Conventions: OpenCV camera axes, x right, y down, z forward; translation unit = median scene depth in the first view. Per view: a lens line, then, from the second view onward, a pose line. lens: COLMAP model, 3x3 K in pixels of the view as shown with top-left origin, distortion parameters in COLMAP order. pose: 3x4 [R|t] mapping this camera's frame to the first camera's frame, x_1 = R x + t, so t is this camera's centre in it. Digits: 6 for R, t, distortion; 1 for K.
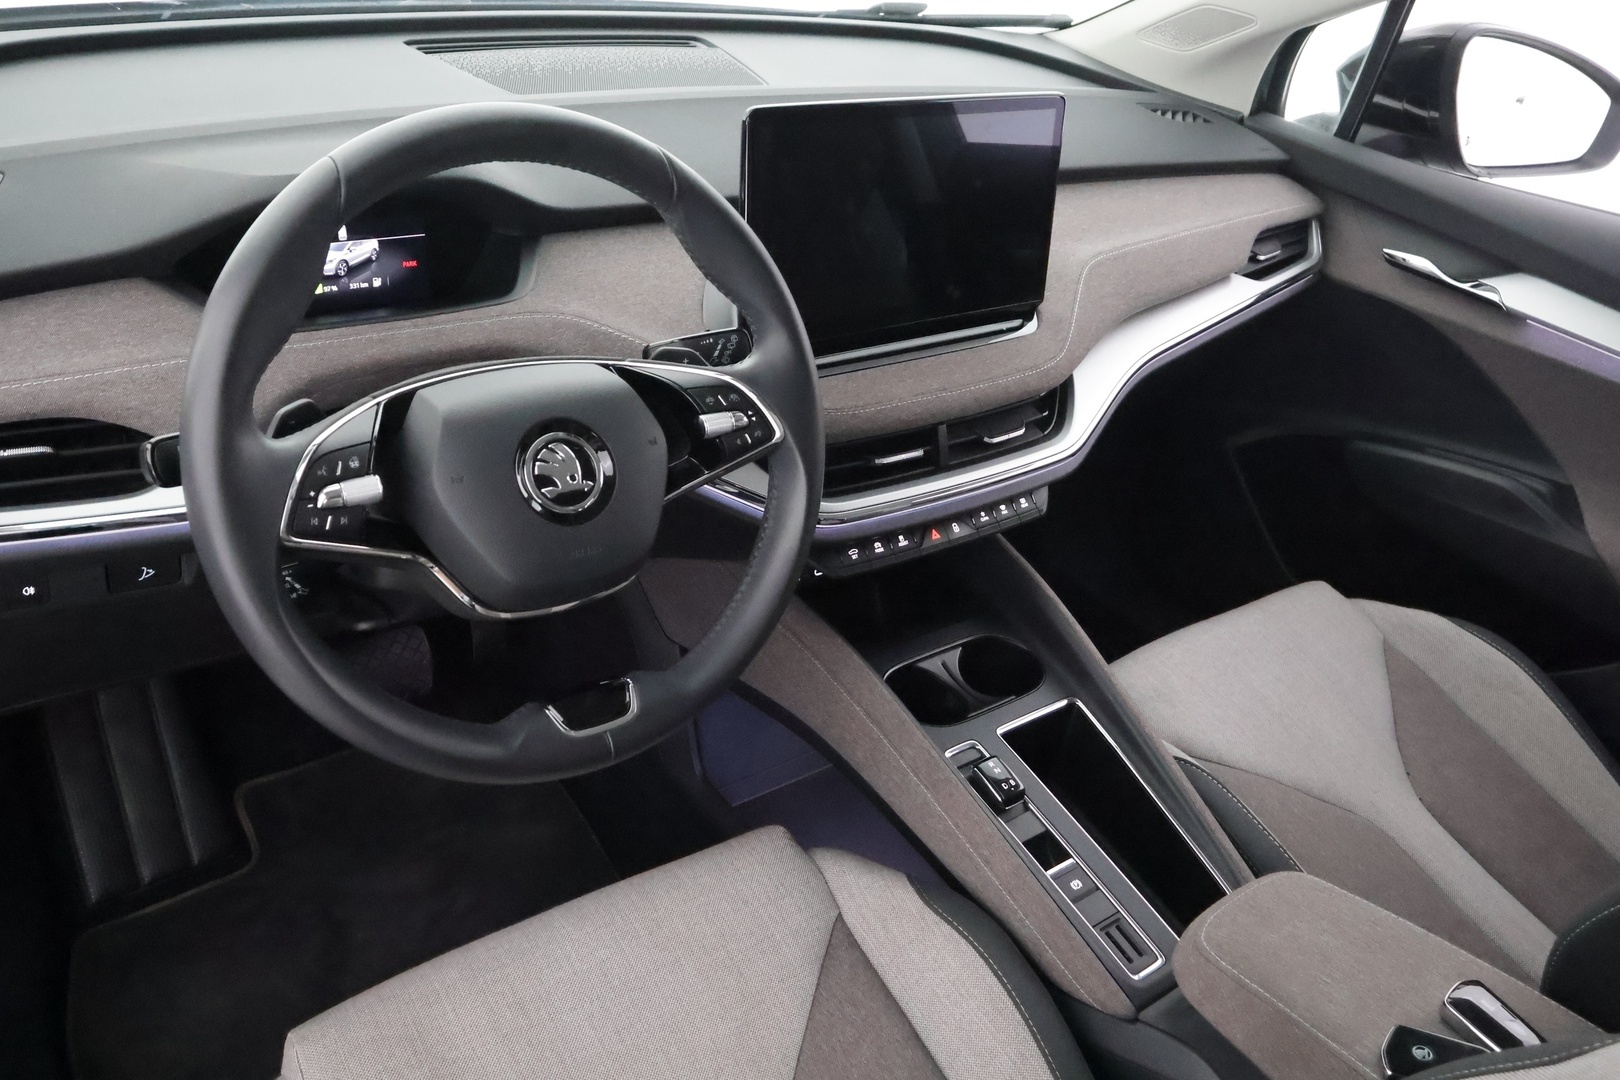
lens RADIAL K [[1308.9, 0, 812.6], [0, 1308.9, 537.9], [0, 0, 1]] dist [0.004746, -0.003703]
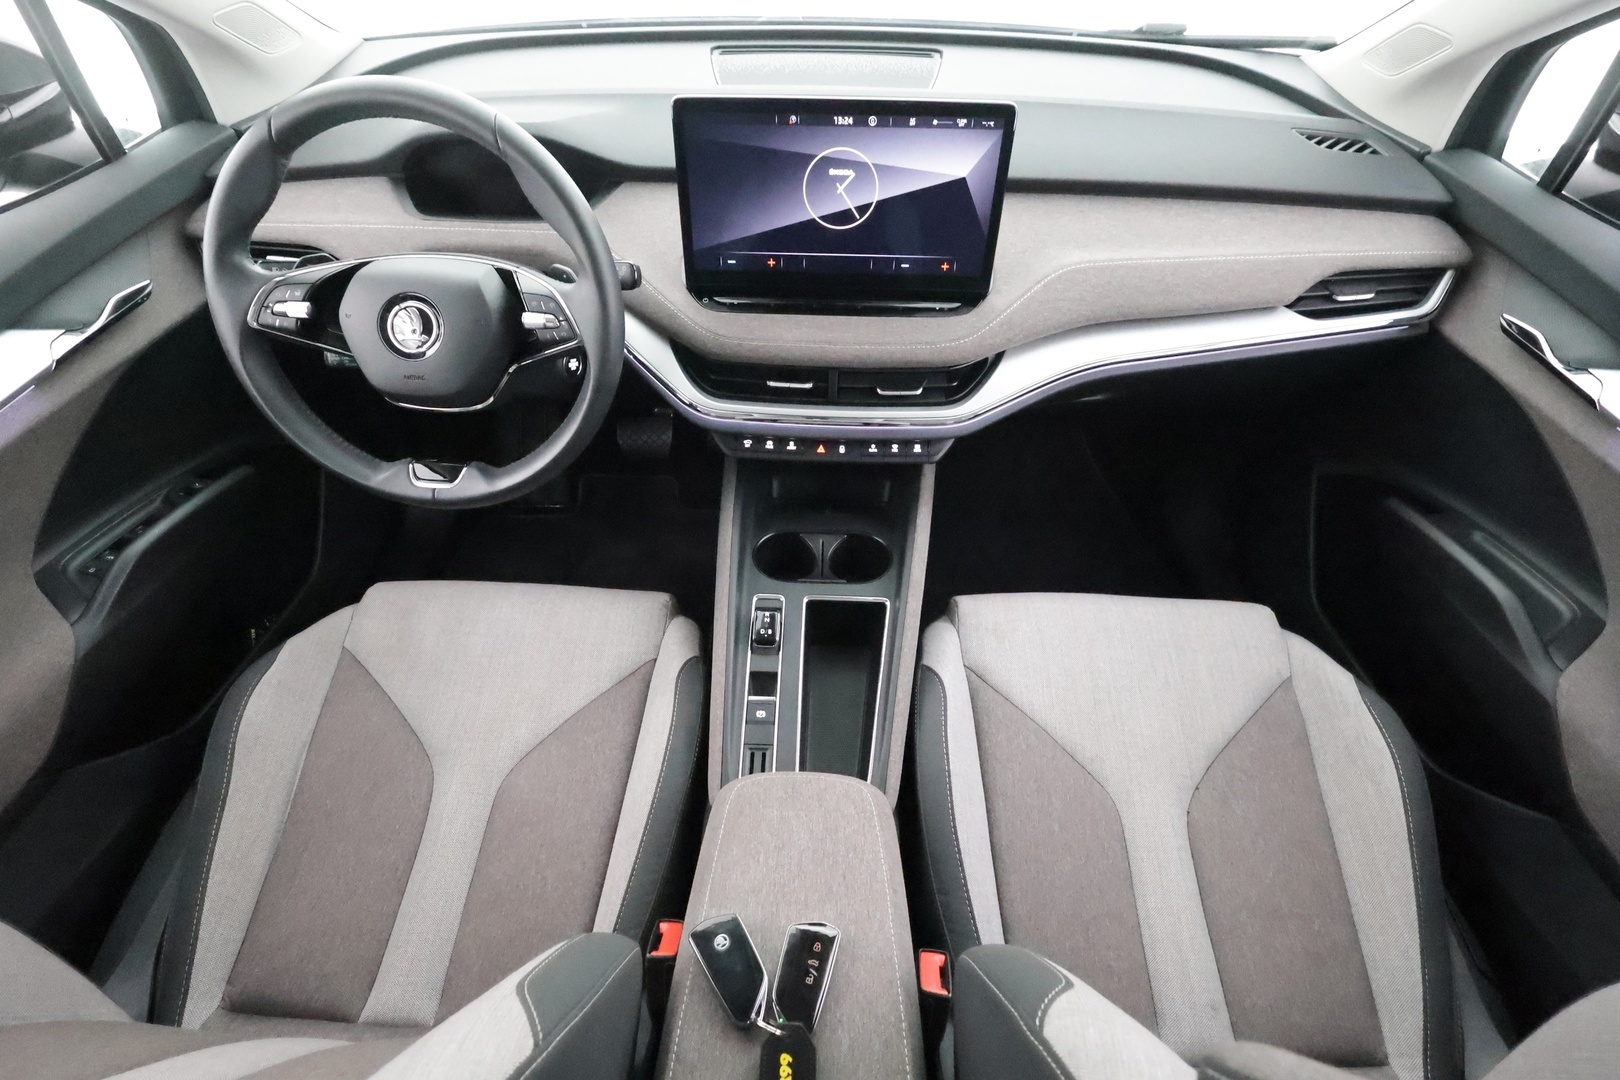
lens RADIAL K [[755.8, 0, 810.0], [0, 755.8, 540.0], [0, 0, 1]] dist [0.000569, 0.000329]
pose [[0.768639, 0.362136, -0.527306, 0.612907], [-0.251119, 0.928972, 0.271937, -0.144245], [0.588330, -0.076605, 0.804984, 0.403416]]
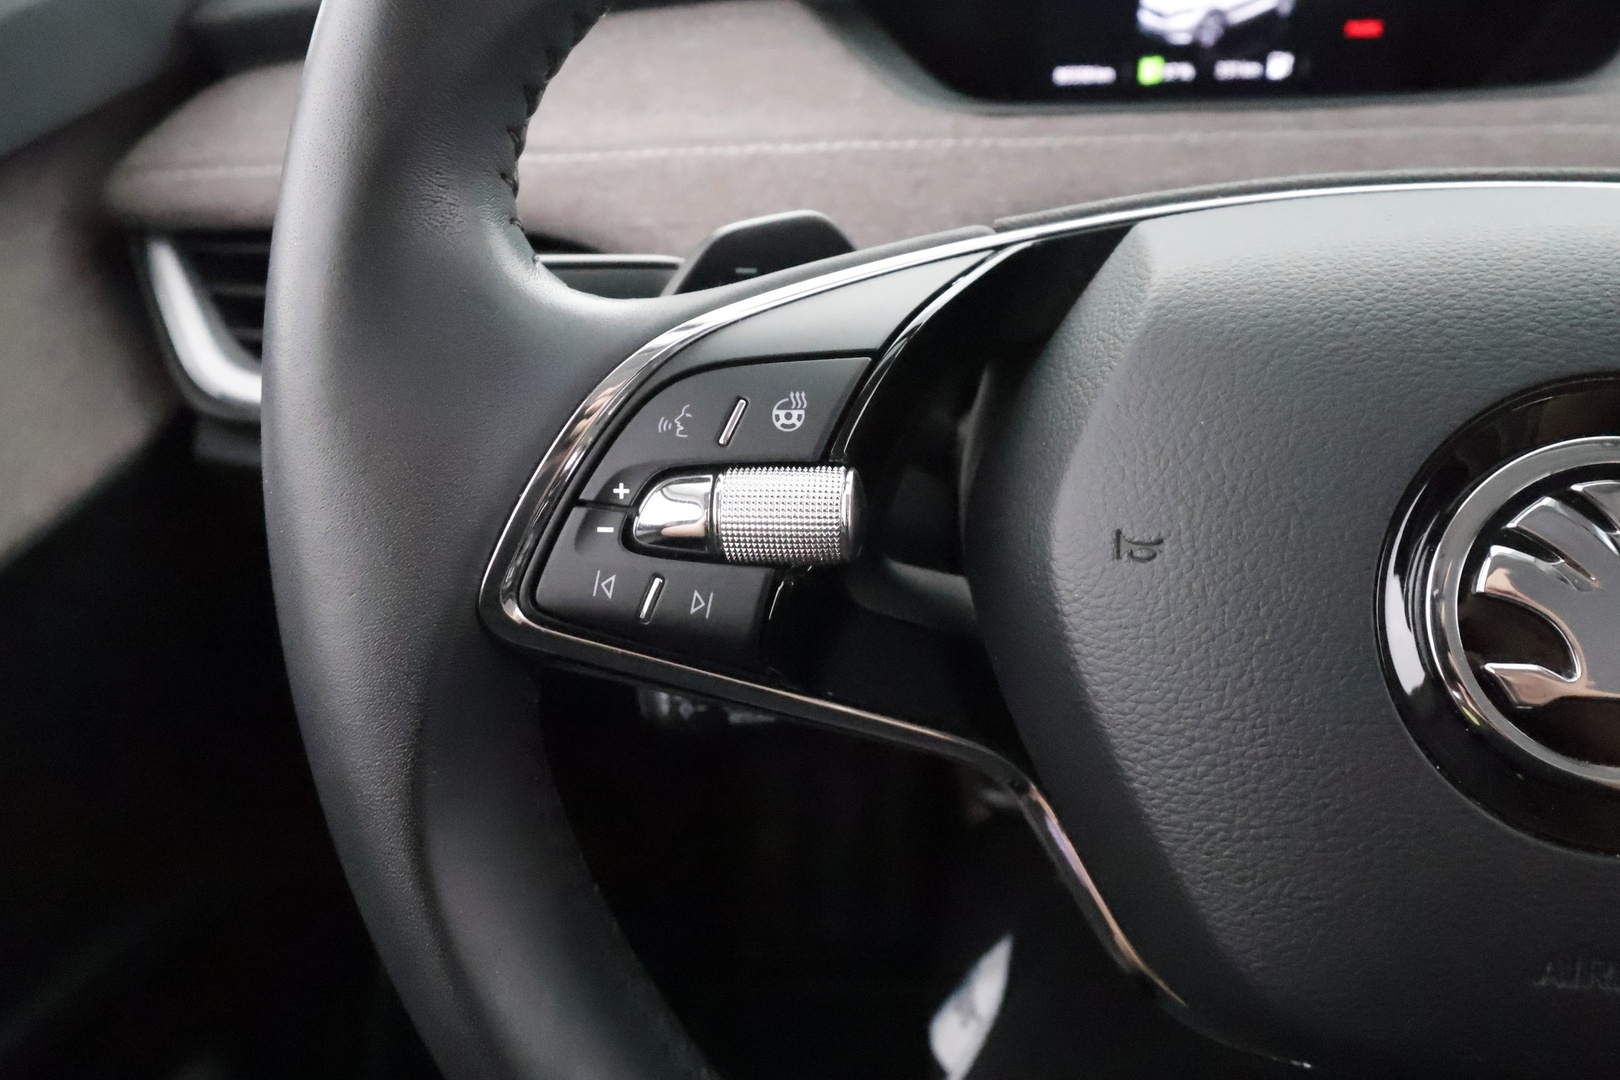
lens RADIAL K [[1335.6, 0, 721.1], [0, 1335.6, 543.3], [0, 0, 1]] dist [-0.011251, -0.007827]
pose [[0.679979, 0.222262, -0.698733, -0.107962], [-0.213822, 0.971639, 0.100988, -0.040673], [0.701362, 0.080734, 0.708218, 0.568920]]
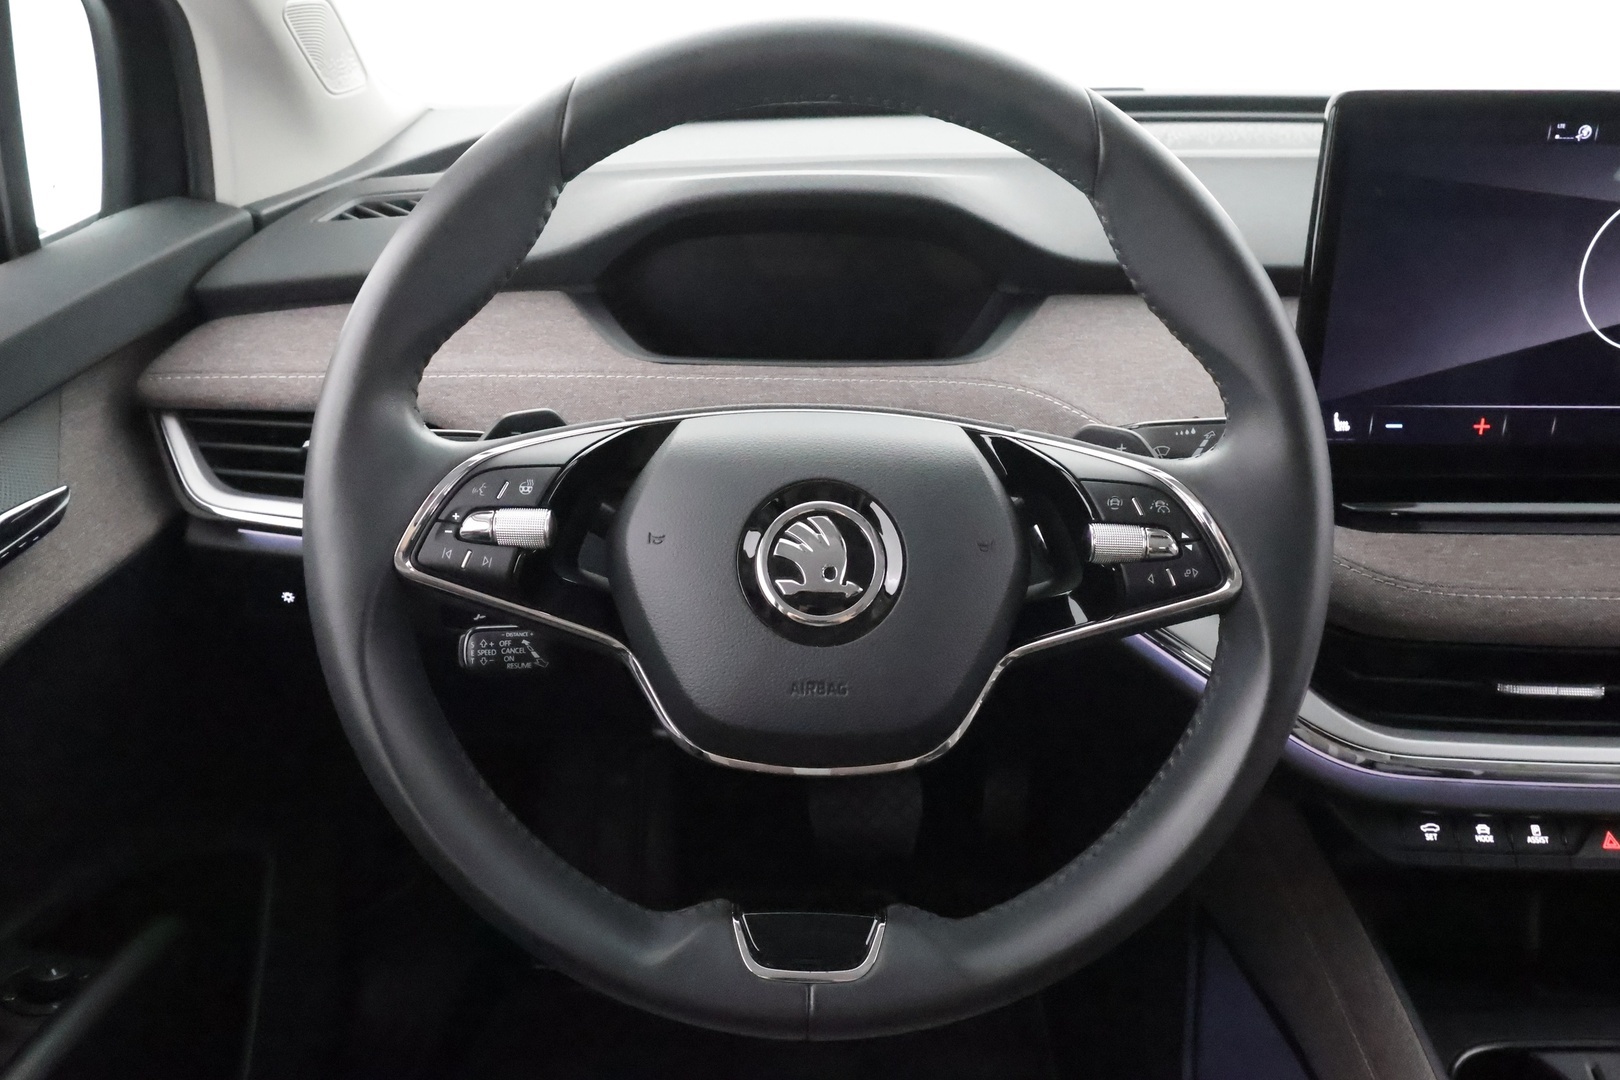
lens RADIAL K [[1213.9, 0, 799.0], [0, 1213.9, 534.6], [0, 0, 1]] dist [-0.000818, -0.000052]
pose [[0.795441, 0.148771, -0.587487, 0.118268], [-0.232262, 0.970218, -0.068784, -0.015629], [0.559758, 0.191164, 0.806305, 0.400815]]
